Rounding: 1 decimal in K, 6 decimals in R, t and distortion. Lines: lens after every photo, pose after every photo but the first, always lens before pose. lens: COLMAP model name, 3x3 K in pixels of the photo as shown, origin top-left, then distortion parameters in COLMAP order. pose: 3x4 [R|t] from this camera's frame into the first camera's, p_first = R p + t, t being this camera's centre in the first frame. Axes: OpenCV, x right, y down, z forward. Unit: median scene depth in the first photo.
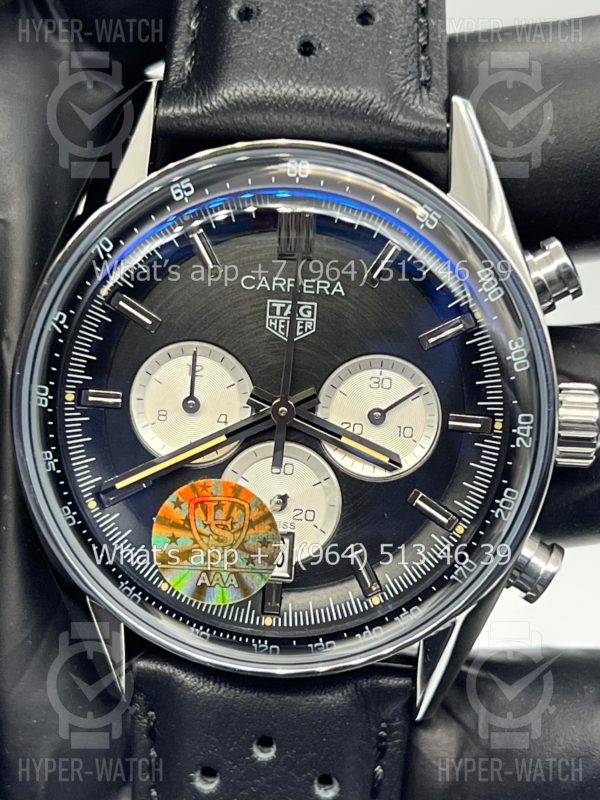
lens RADIAL K [[1825.9, 0, 299.0], [0, 1825.9, 422.0], [0, 0, 1]] dist [0.428132, 0.189755]
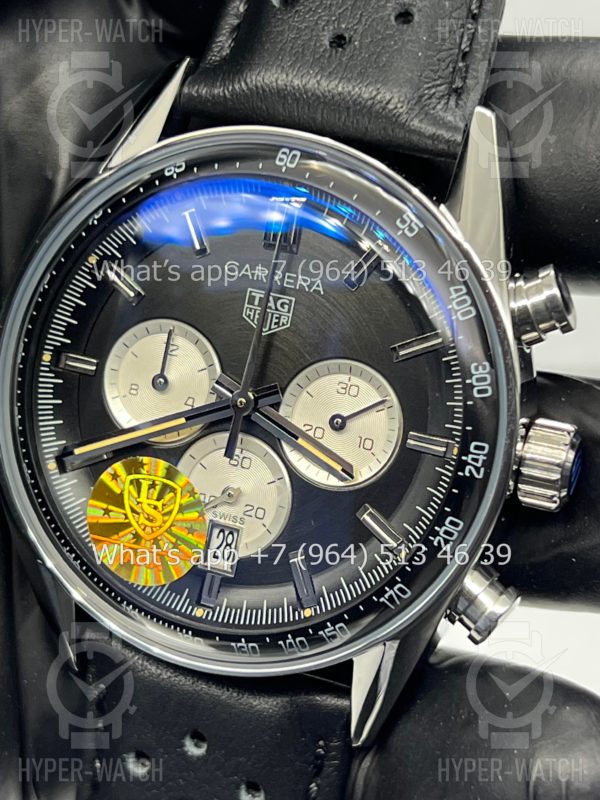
lens RADIAL K [[1825.9, 0, 299.0], [0, 1825.9, 422.0], [0, 0, 1]] dist [0.428132, 0.189755]
pose [[0.958180, 0.152159, -0.242362, 0.257625], [-0.156902, 0.987614, -0.000273, 0.000032], [0.239319, 0.038289, 0.970186, 0.056470]]
